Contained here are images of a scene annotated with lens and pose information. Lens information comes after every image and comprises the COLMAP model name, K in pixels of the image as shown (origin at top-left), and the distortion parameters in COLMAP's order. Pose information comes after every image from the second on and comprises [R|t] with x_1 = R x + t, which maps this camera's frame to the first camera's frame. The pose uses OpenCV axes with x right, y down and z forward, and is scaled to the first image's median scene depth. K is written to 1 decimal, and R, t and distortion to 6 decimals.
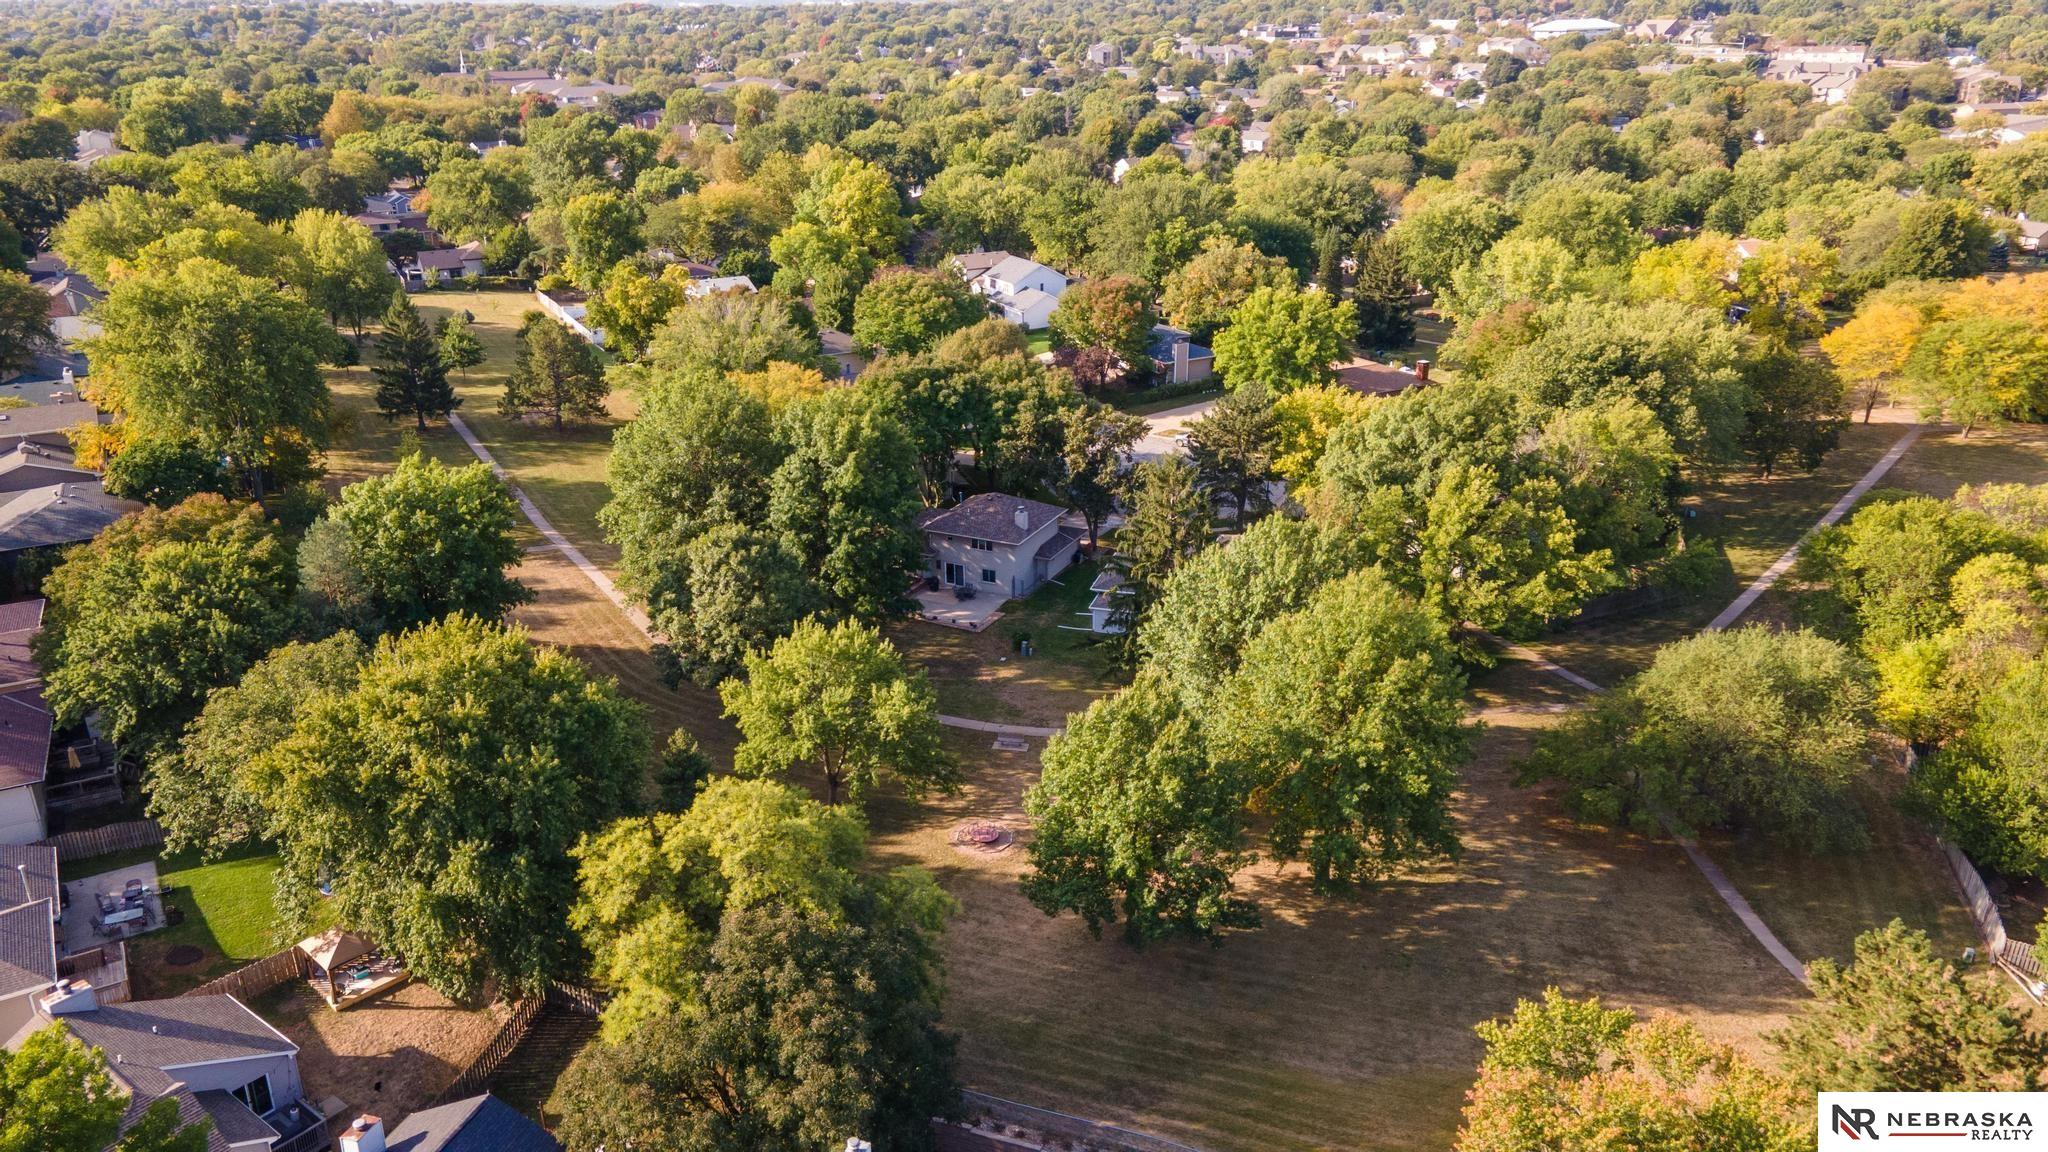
lens RADIAL K [[1497.6, 0, 1008.4], [0, 1497.6, 609.6], [0, 0, 1]] dist [0.002240, 0.071895]
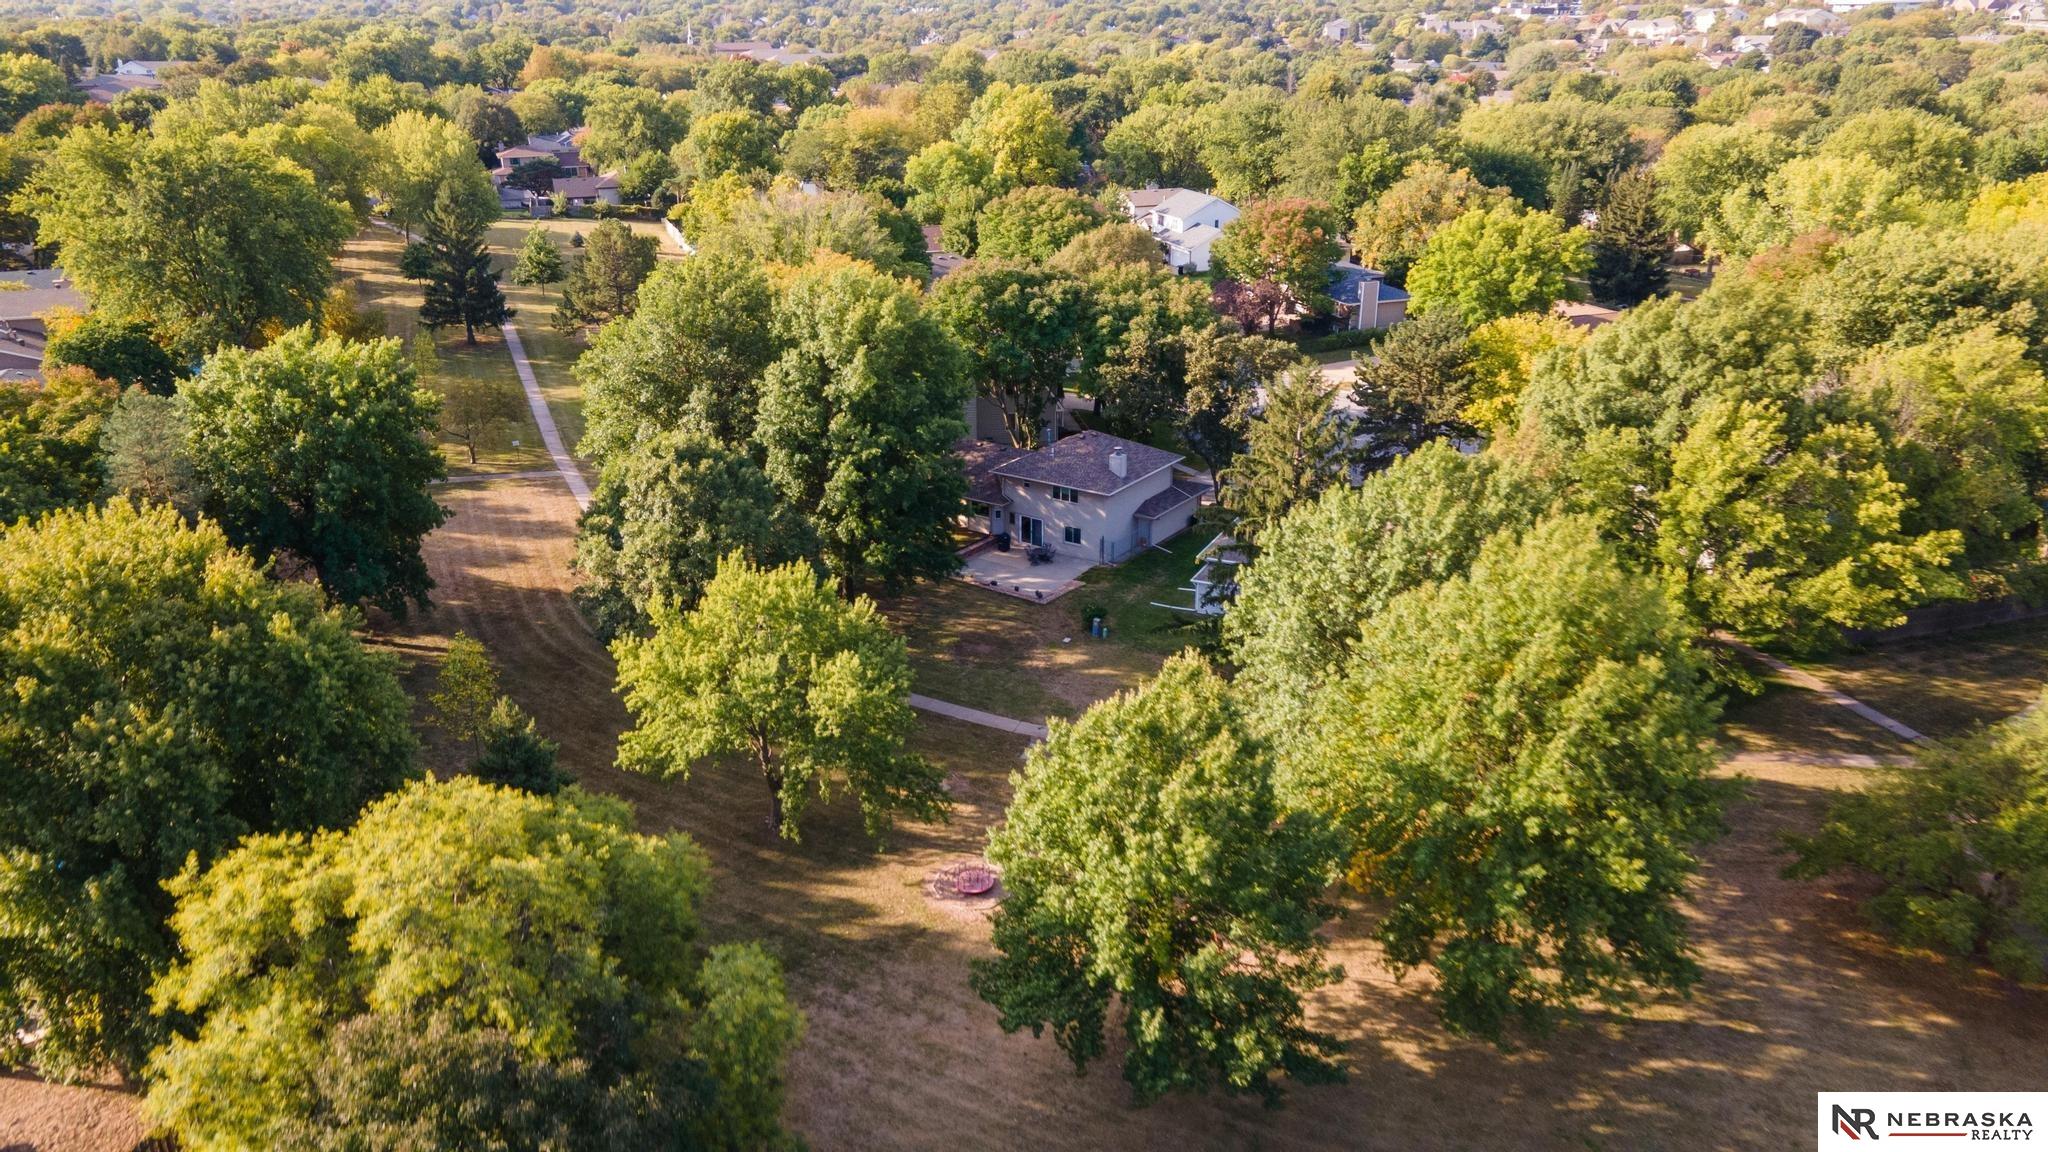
lens RADIAL K [[1497.6, 0, 1008.4], [0, 1497.6, 609.6], [0, 0, 1]] dist [0.002240, 0.071895]
pose [[0.988624, 0.060370, -0.137759, 0.060728], [-0.060060, 0.998174, 0.006417, 0.012776], [0.137895, 0.001930, 0.990445, 0.214601]]
